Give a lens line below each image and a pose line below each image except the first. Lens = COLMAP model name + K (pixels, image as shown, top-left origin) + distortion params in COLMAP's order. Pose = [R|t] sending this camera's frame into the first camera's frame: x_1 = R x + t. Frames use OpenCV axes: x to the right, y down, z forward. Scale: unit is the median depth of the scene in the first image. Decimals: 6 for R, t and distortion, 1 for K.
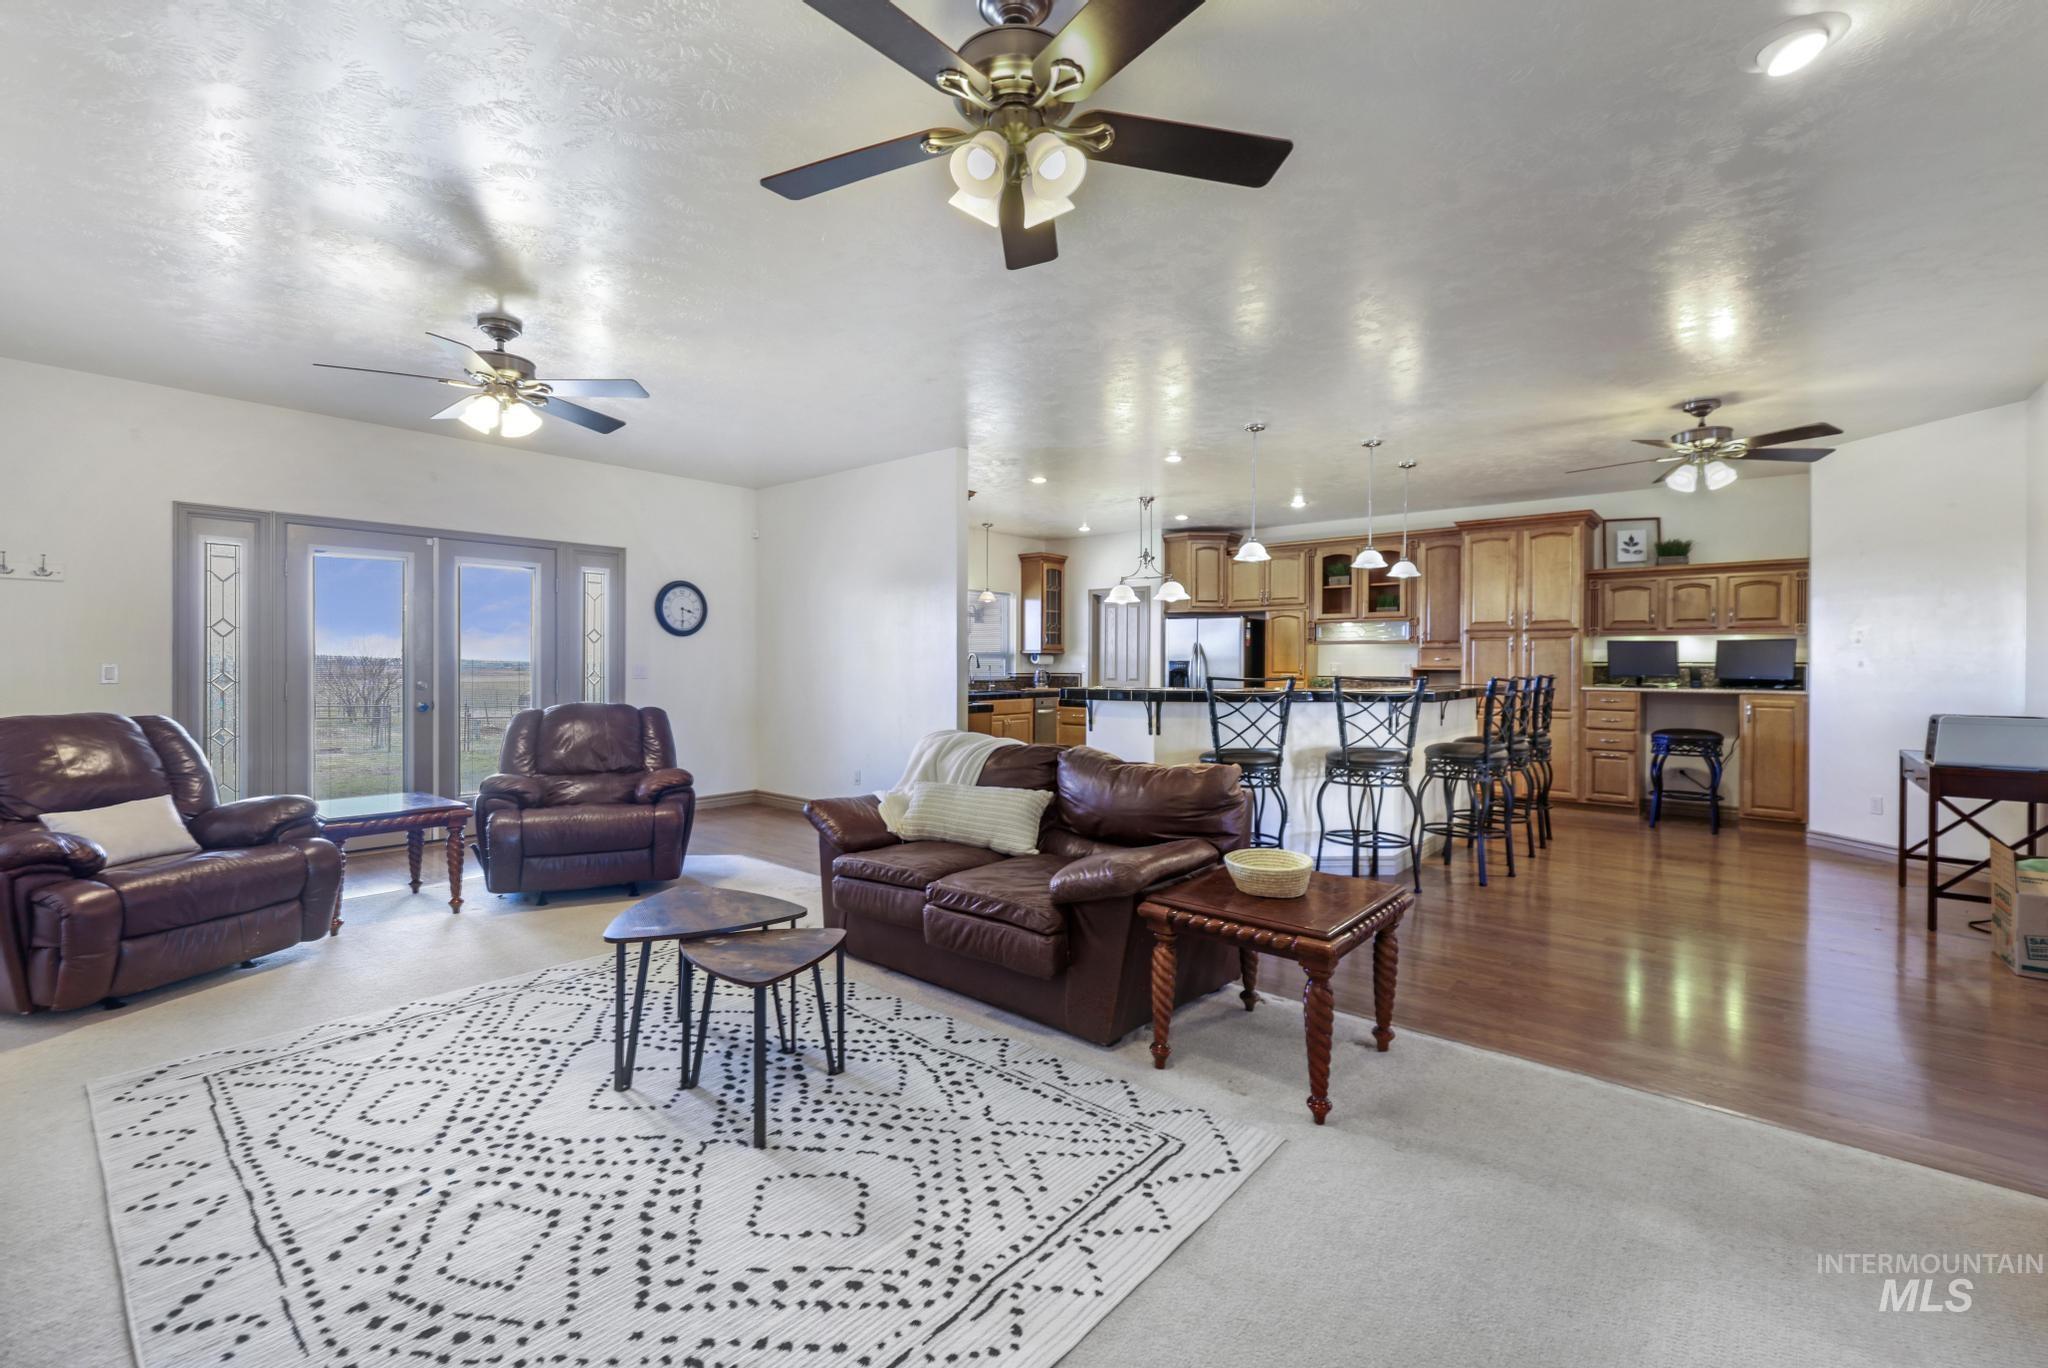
lens RADIAL K [[876.1, 0, 973.4], [0, 876.1, 675.7], [0, 0, 1]] dist [-0.035252, 0.011057]
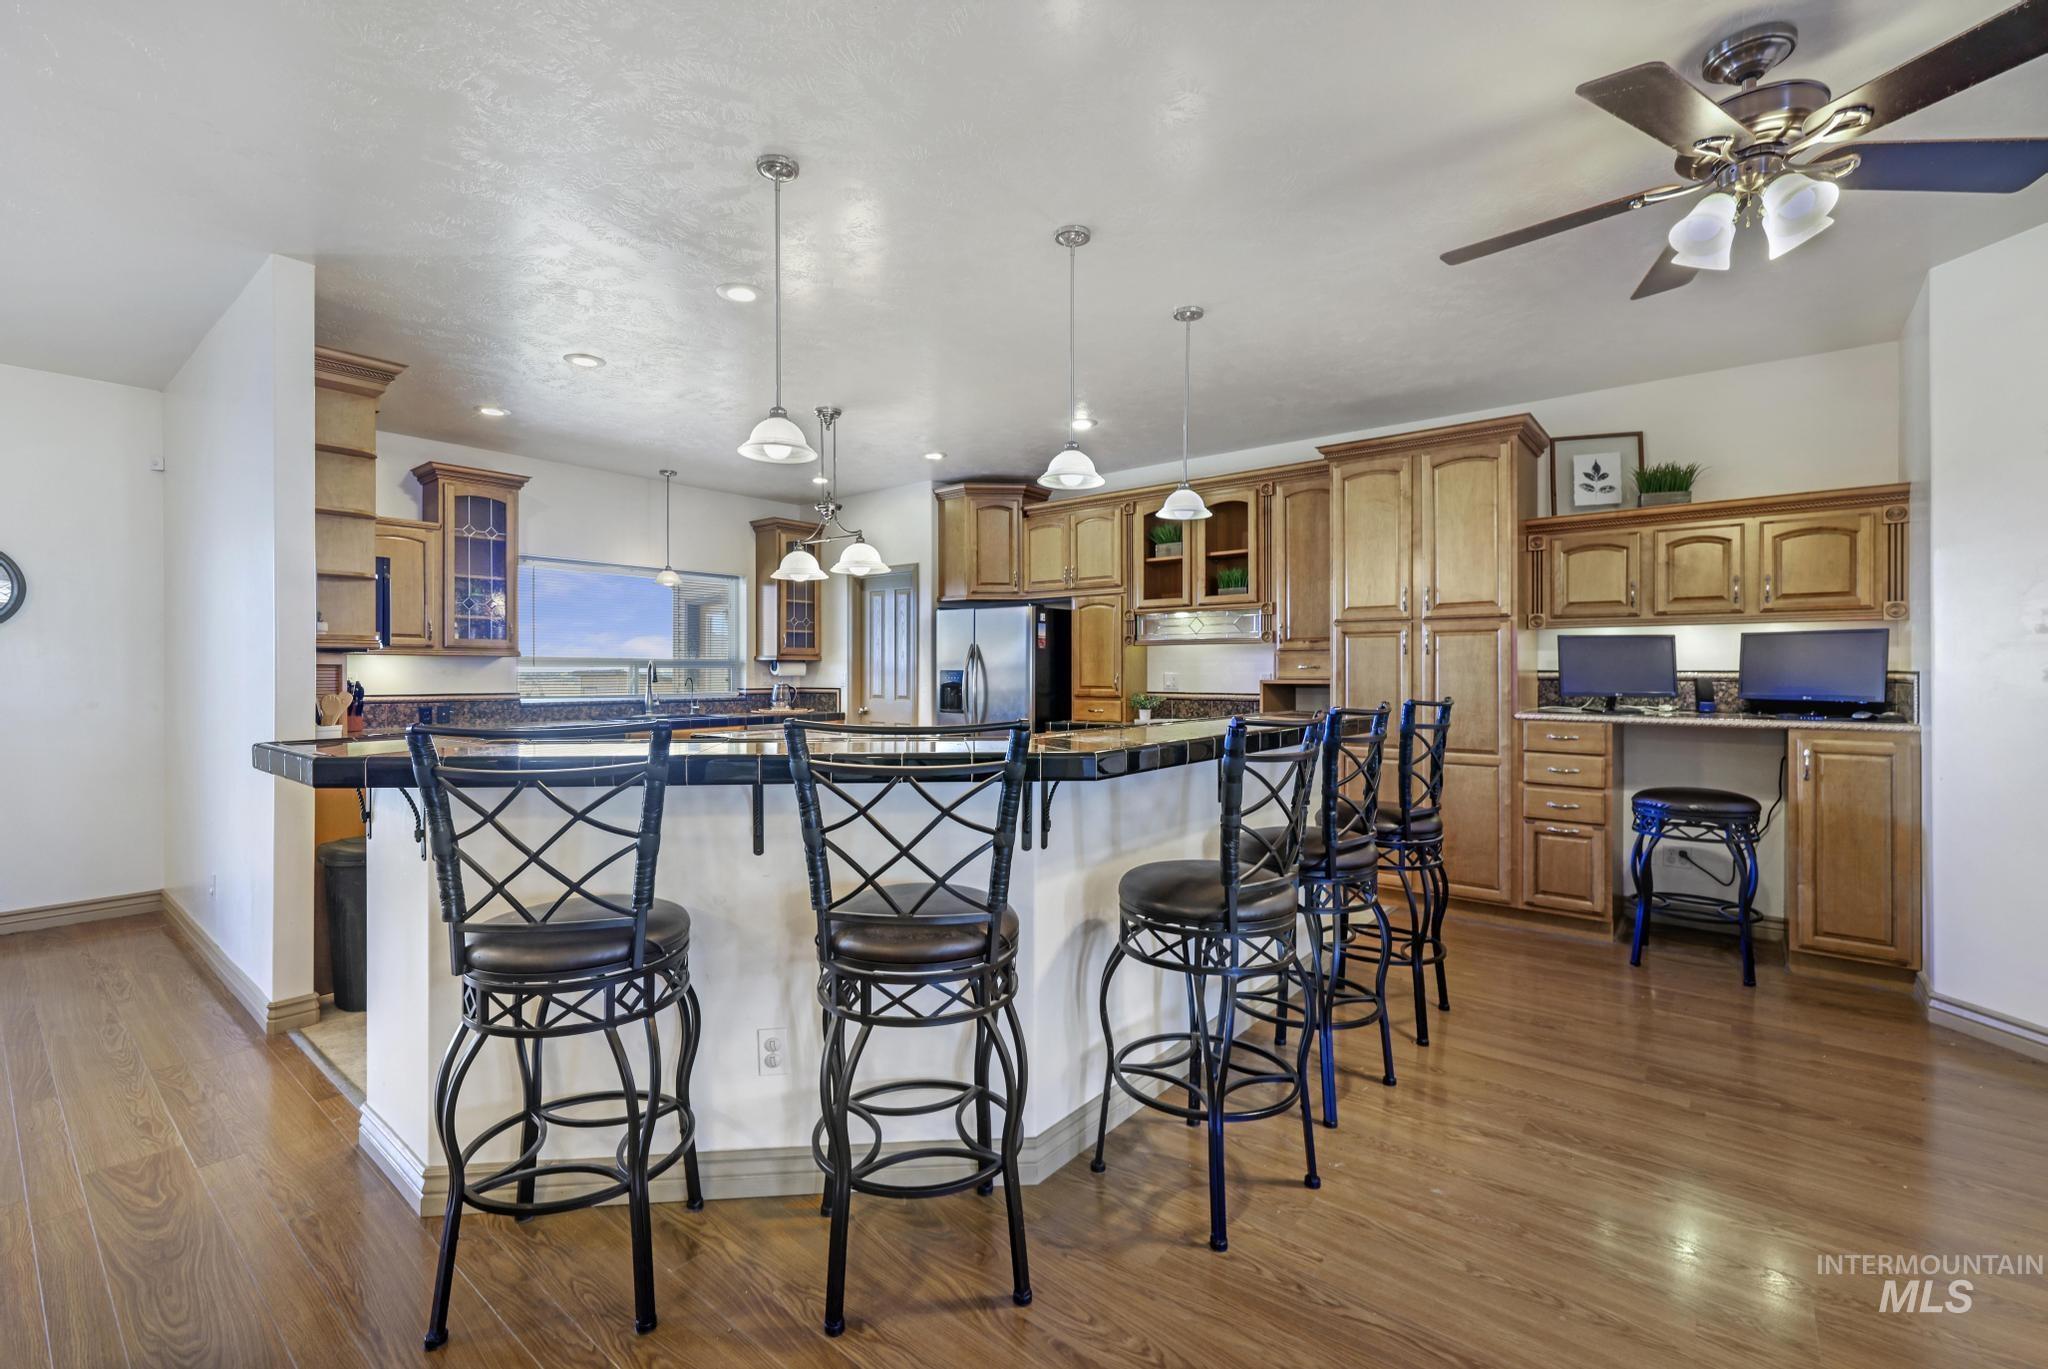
lens RADIAL K [[876.1, 0, 979.7], [0, 876.1, 675.4], [0, 0, 1]] dist [-0.035252, 0.011057]
pose [[0.999734, -0.005799, 0.022310, 0.322173], [0.005923, 0.999967, -0.005491, -0.012065], [-0.022277, 0.005622, 0.999736, 0.412032]]
